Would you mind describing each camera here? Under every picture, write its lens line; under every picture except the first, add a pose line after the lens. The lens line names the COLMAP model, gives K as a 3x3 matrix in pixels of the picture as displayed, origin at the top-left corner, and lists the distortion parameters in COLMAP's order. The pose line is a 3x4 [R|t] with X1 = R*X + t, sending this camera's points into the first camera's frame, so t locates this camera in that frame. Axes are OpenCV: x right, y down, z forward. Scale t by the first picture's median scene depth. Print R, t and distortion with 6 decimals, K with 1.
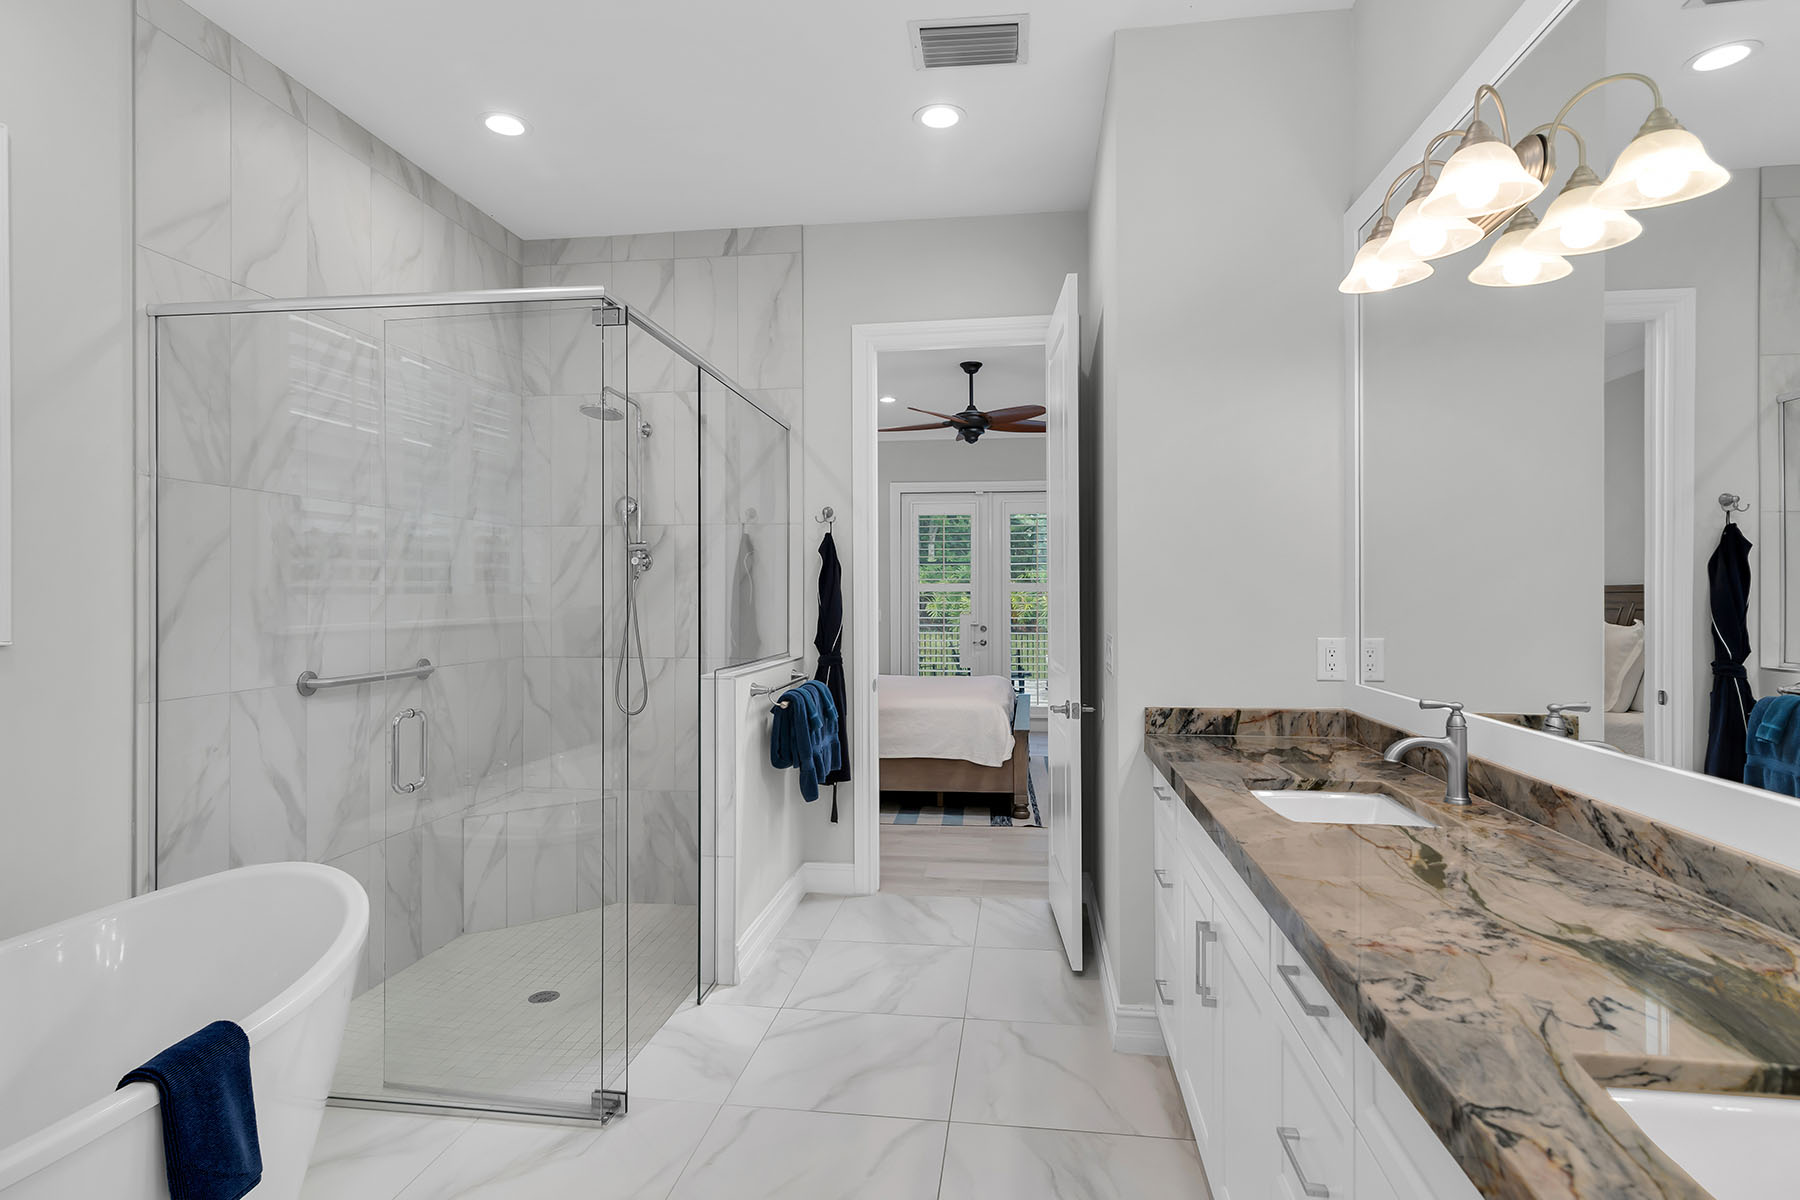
lens RADIAL K [[817.3, 0, 887.6], [0, 817.3, 581.6], [0, 0, 1]] dist [0.006138, 0.000363]
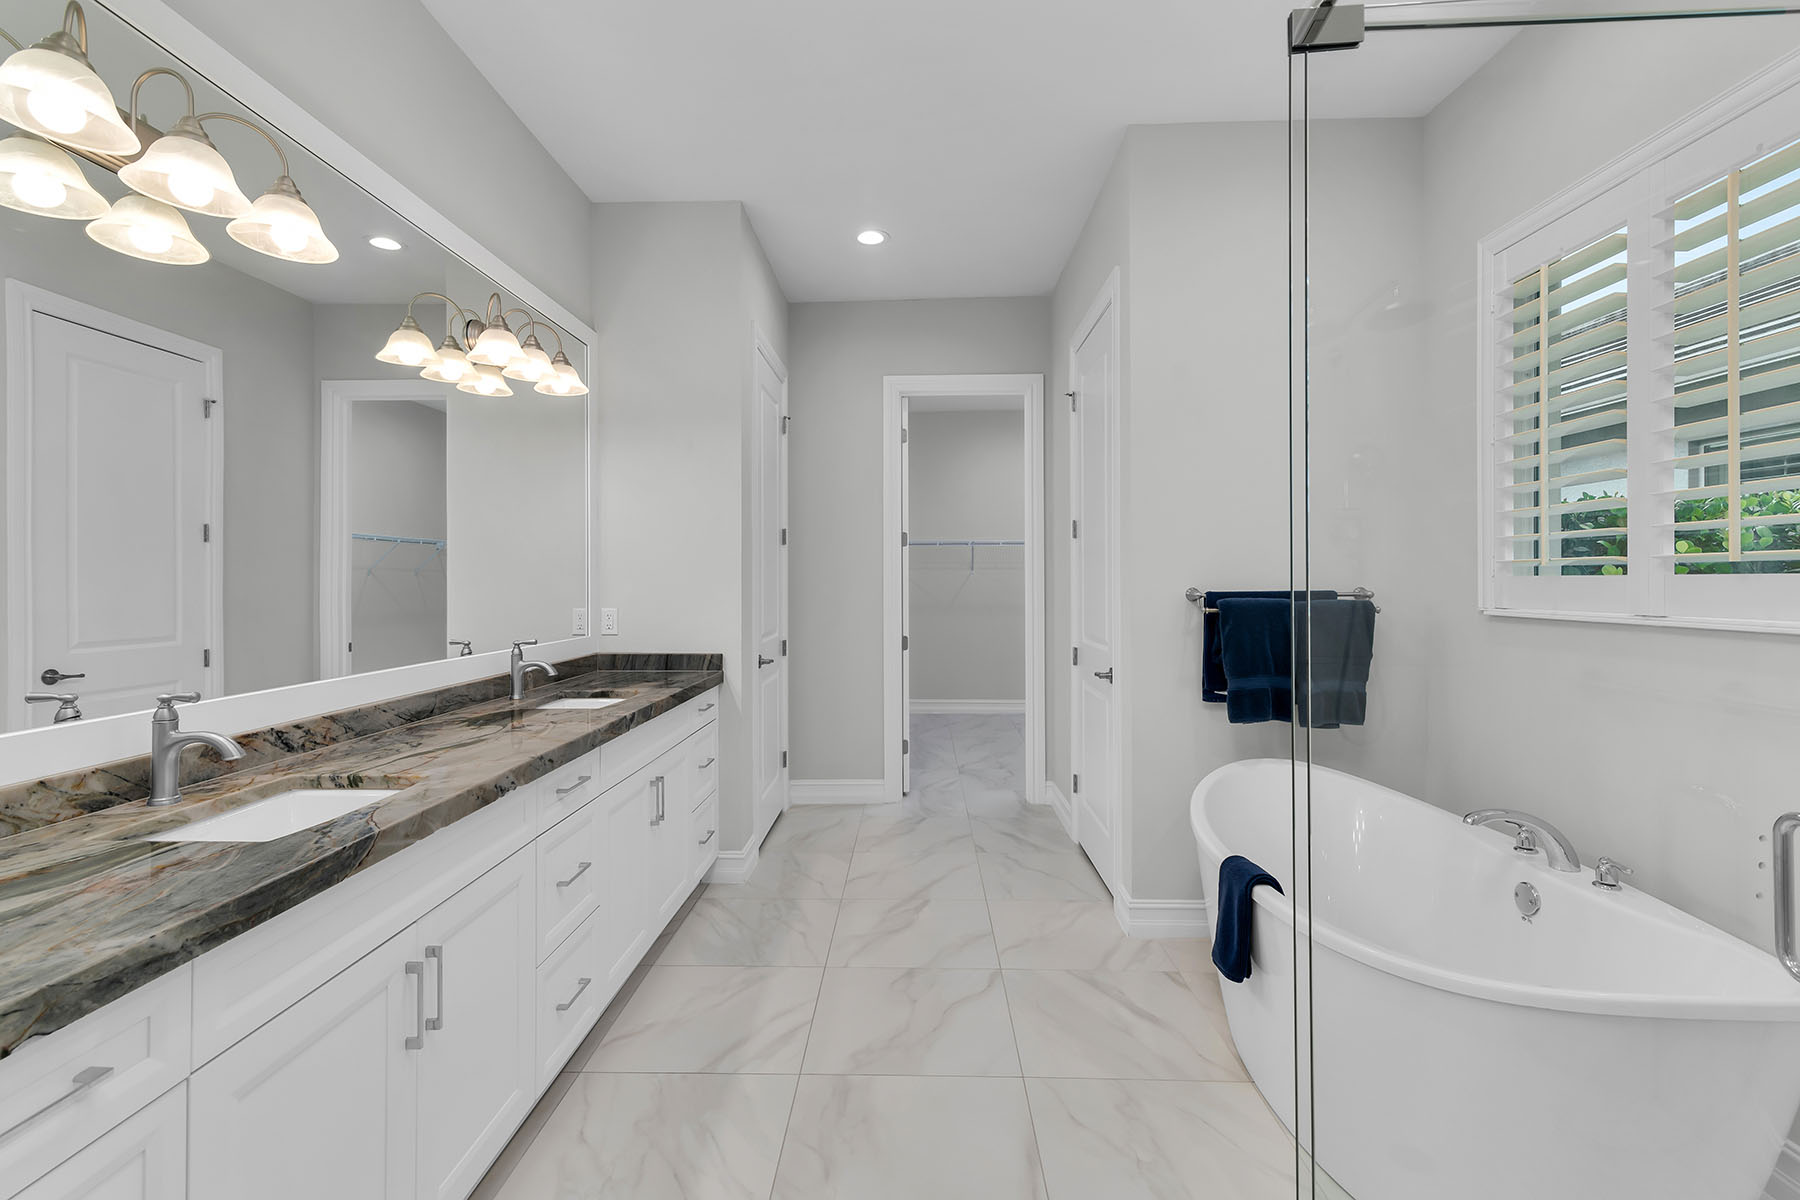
lens RADIAL K [[817.3, 0, 887.6], [0, 817.3, 581.6], [0, 0, 1]] dist [0.006138, 0.000363]
pose [[-0.996328, 0.001612, -0.085608, -0.052412], [0.002387, 0.999957, -0.008953, 0.038709], [0.085590, -0.009125, -0.996289, 2.582370]]
